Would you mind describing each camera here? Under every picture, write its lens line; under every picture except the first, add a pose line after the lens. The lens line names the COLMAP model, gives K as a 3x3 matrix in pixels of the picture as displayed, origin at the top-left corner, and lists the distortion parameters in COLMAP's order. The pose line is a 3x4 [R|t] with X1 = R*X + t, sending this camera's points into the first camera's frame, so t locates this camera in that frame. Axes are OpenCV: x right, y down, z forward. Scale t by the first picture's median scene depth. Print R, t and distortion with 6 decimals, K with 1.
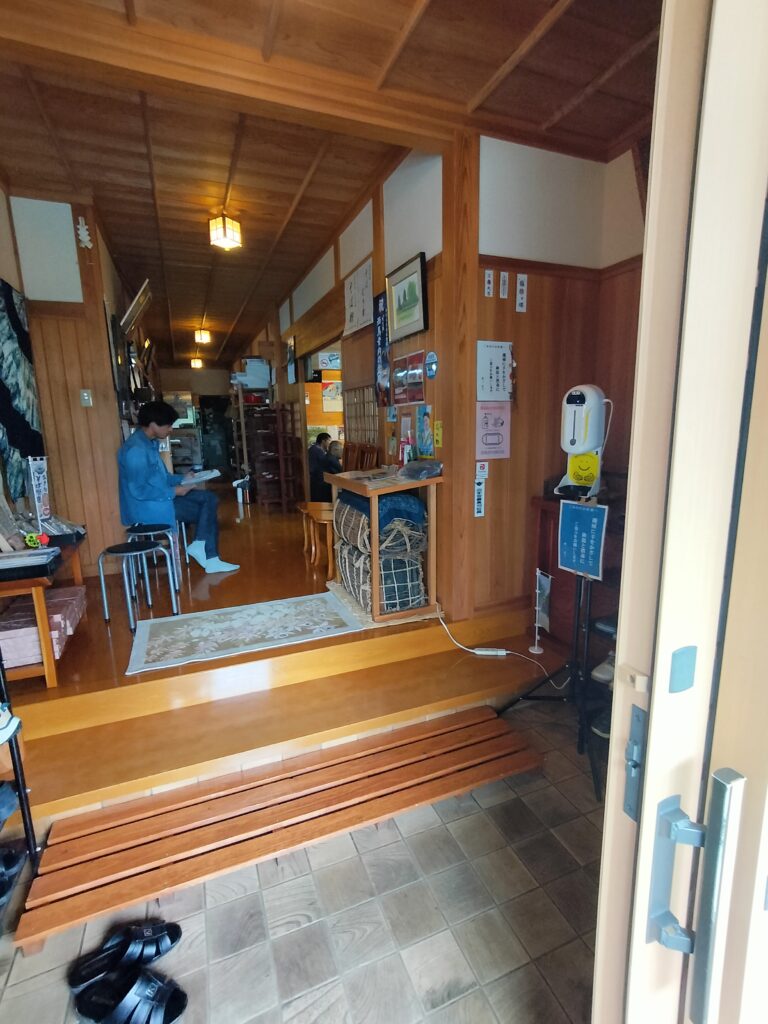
lens RADIAL K [[484.2, 0, 381.3], [0, 484.2, 512.8], [0, 0, 1]] dist [-0.006128, 0.003919]
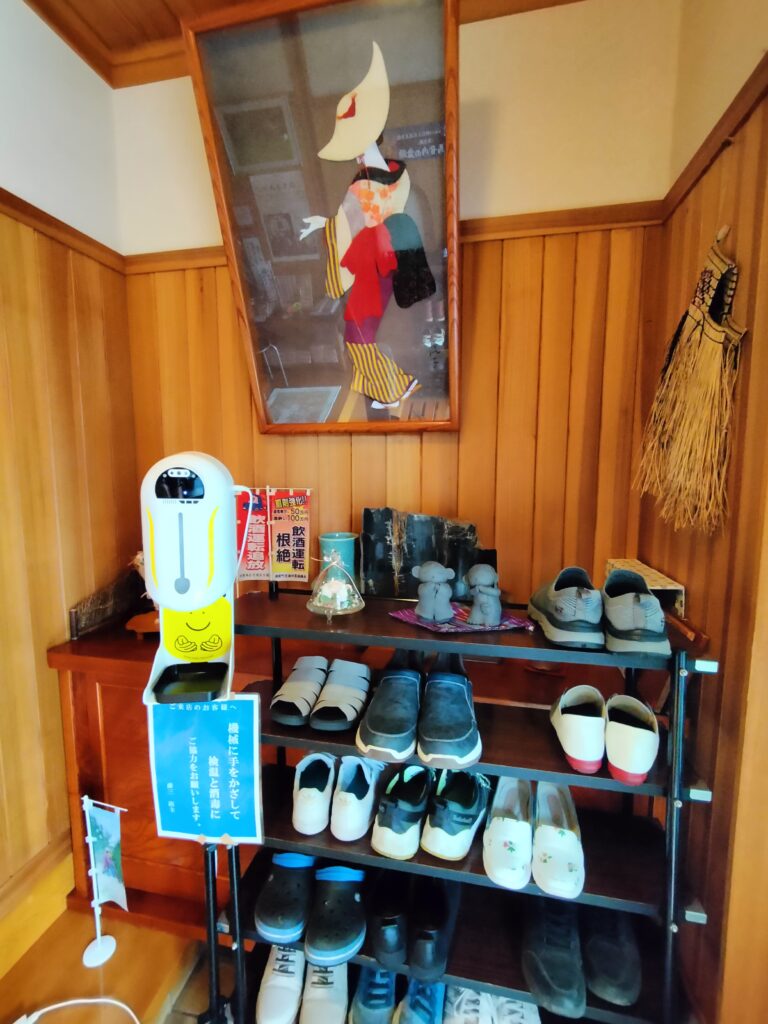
lens RADIAL K [[484.2, 0, 380.1], [0, 484.2, 515.1], [0, 0, 1]] dist [-0.006128, 0.003919]
pose [[0.562486, -0.078016, 0.823118, 0.076278], [0.143233, 0.989681, -0.004077, -0.092011], [-0.814306, 0.120191, 0.567856, 0.310859]]
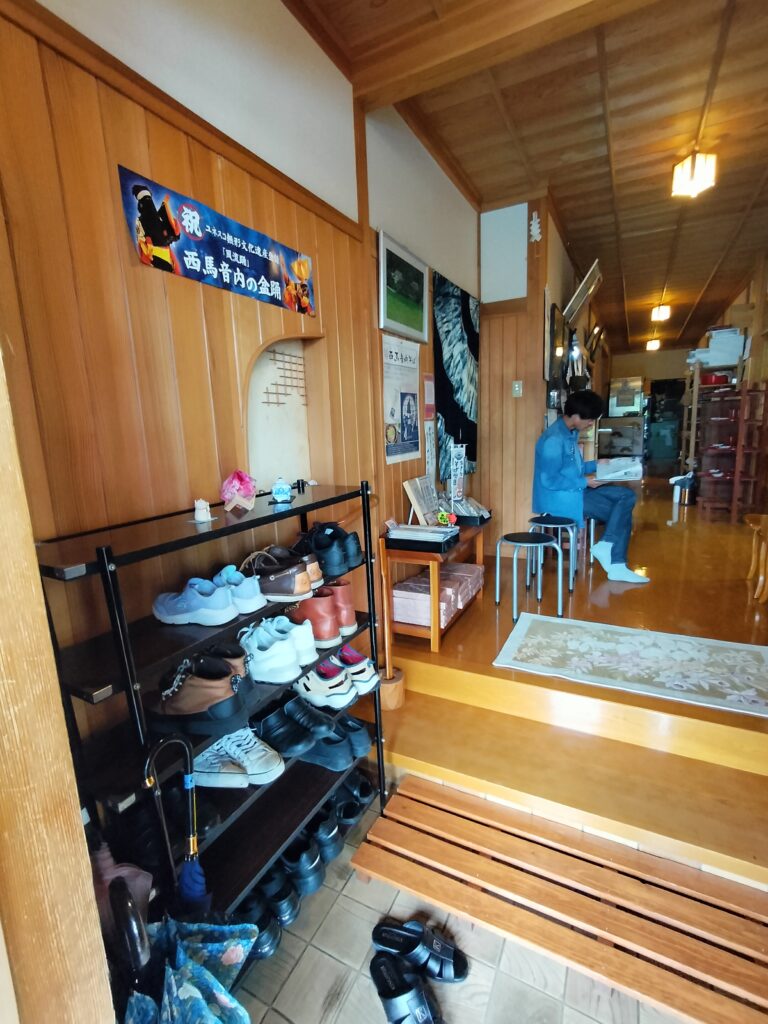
lens RADIAL K [[484.2, 0, 378.6], [0, 484.2, 513.7], [0, 0, 1]] dist [-0.006128, 0.003919]
pose [[0.652367, 0.133438, -0.746064, 0.016667], [-0.115371, 0.990391, 0.076255, -0.016204], [0.749071, 0.036328, 0.661493, 0.099345]]
